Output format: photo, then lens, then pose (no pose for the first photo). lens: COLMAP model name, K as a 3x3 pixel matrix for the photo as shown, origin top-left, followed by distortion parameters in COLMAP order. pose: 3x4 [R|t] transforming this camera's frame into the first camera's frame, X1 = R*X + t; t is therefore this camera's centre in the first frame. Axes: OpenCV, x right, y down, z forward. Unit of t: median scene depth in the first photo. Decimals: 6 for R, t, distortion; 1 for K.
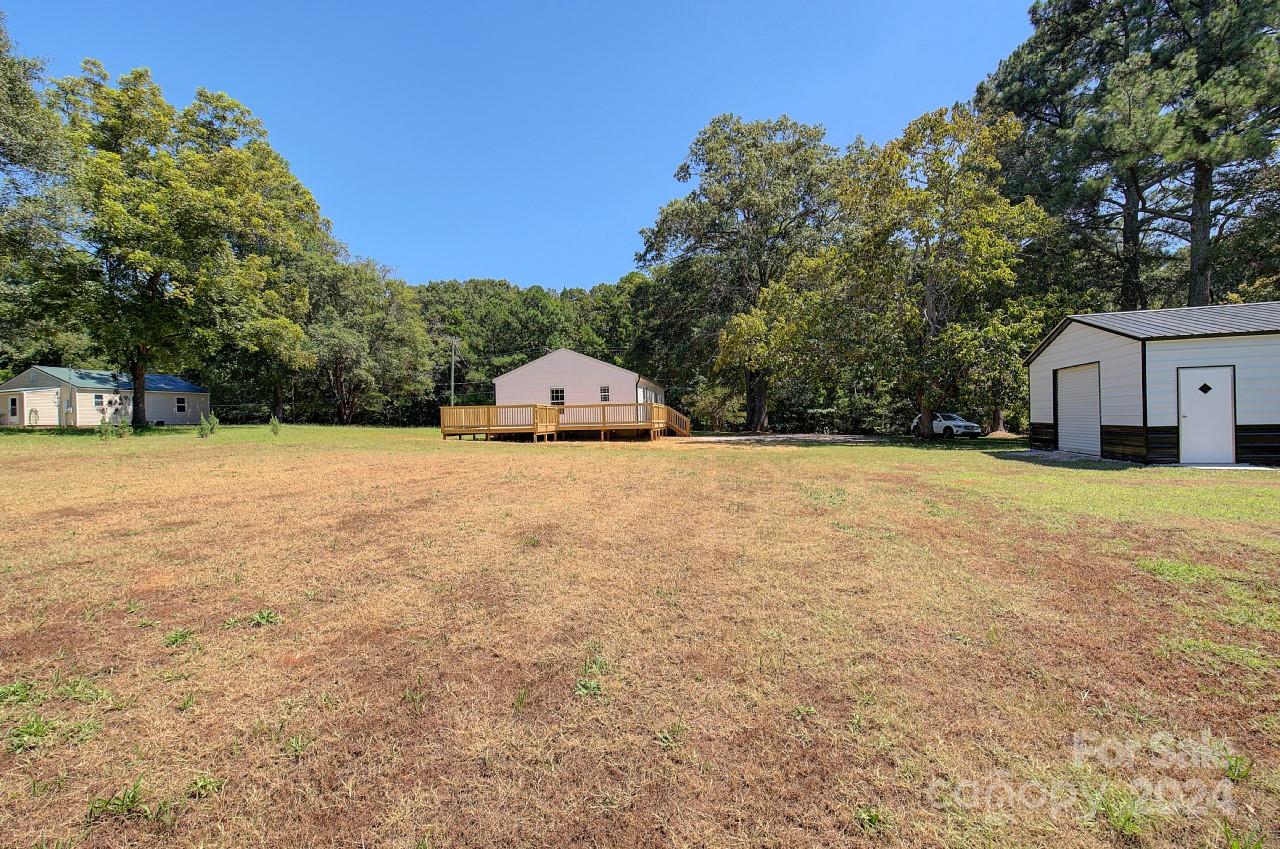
lens RADIAL K [[544.5, 0, 640.0], [0, 544.5, 424.5], [0, 0, 1]] dist [-0.001159, 0.000110]
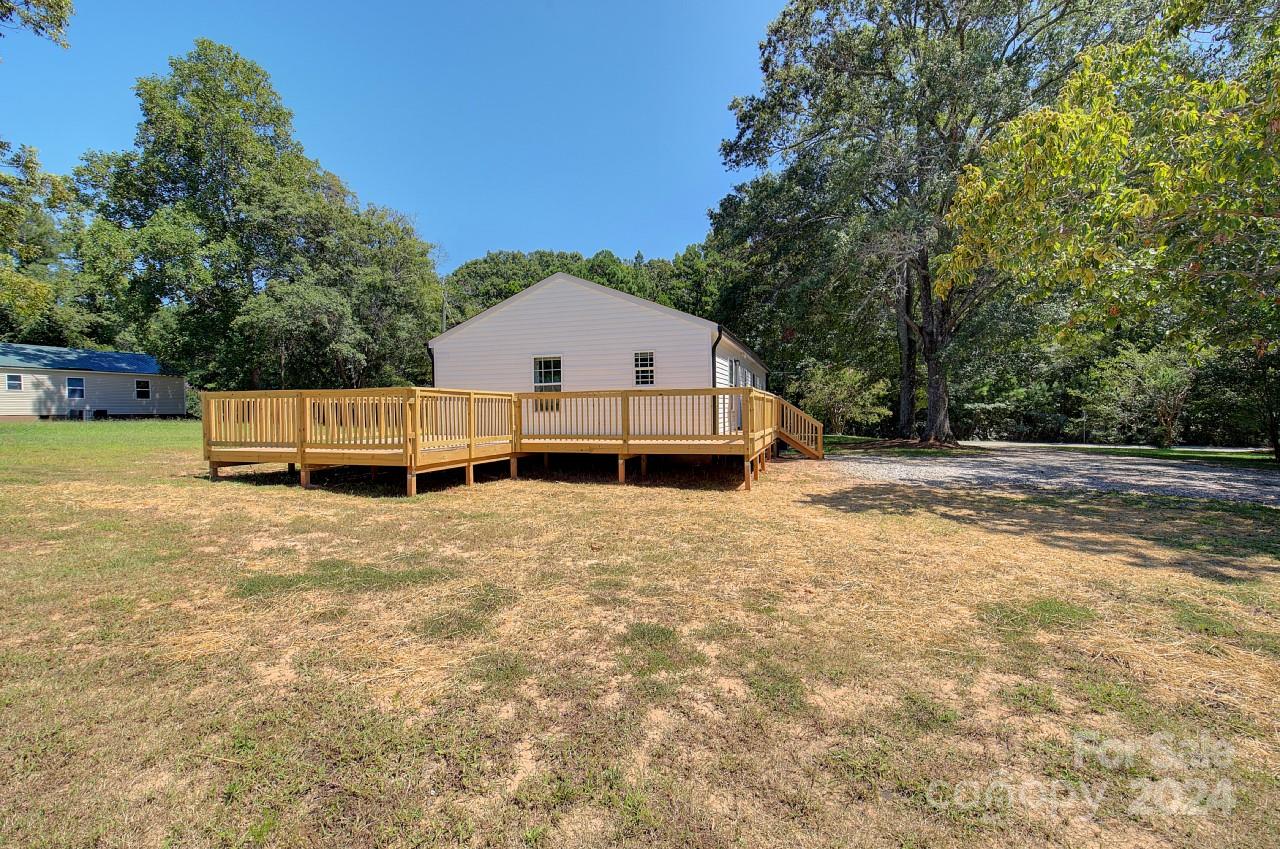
lens RADIAL K [[544.5, 0, 640.0], [0, 544.5, 424.5], [0, 0, 1]] dist [-0.001159, 0.000110]
pose [[0.986308, 0.017818, -0.163950, 0.008229], [-0.015020, 0.999720, 0.018294, -0.016855], [0.164231, -0.015581, 0.986299, 0.531663]]
